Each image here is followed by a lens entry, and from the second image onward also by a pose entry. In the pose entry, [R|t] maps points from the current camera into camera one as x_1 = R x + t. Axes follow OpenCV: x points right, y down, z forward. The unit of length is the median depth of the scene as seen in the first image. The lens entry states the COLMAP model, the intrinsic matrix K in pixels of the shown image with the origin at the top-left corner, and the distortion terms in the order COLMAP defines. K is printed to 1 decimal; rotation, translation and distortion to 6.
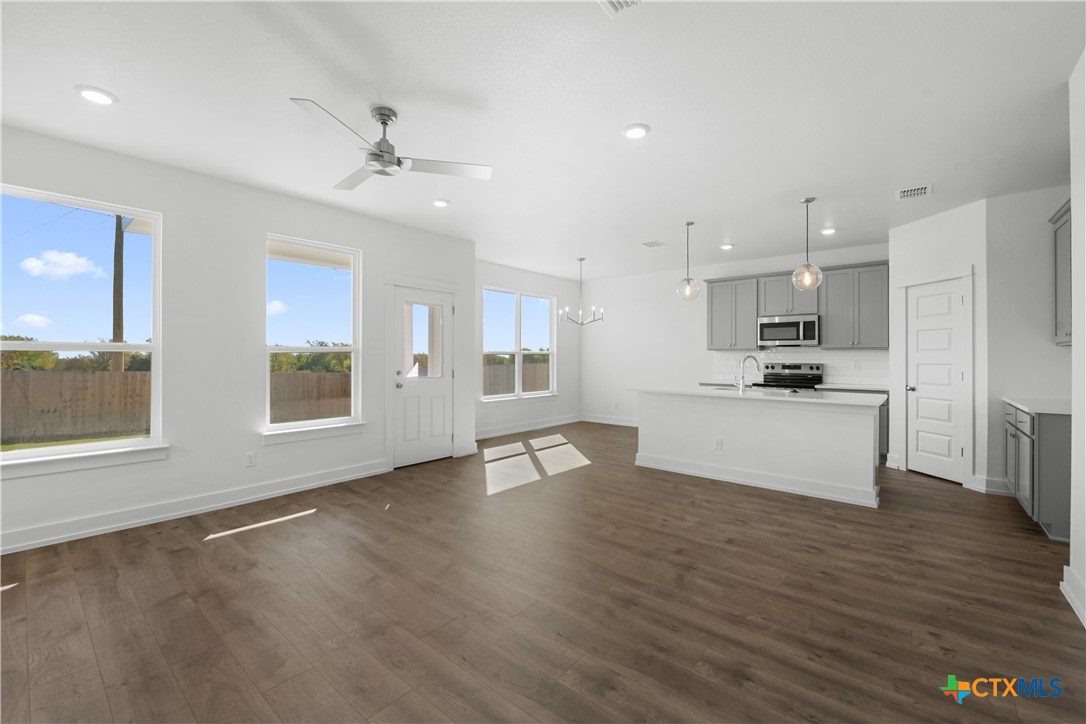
lens RADIAL K [[446.3, 0, 541.5], [0, 446.3, 359.3], [0, 0, 1]] dist [-0.001273, -0.000215]
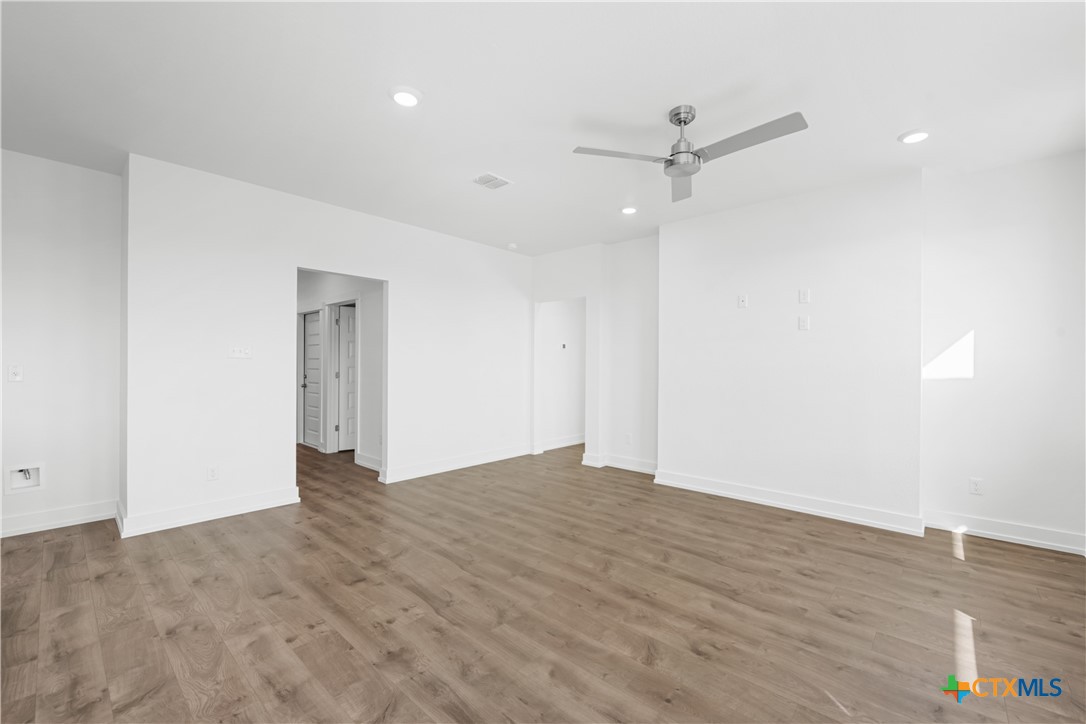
lens RADIAL K [[446.3, 0, 543.1], [0, 446.3, 362.2], [0, 0, 1]] dist [-0.001273, -0.000215]
pose [[-0.999520, -0.008221, 0.029876, -0.086558], [-0.008229, 0.999966, -0.000139, -0.009223], [-0.029874, -0.000384, -0.999554, 2.000329]]
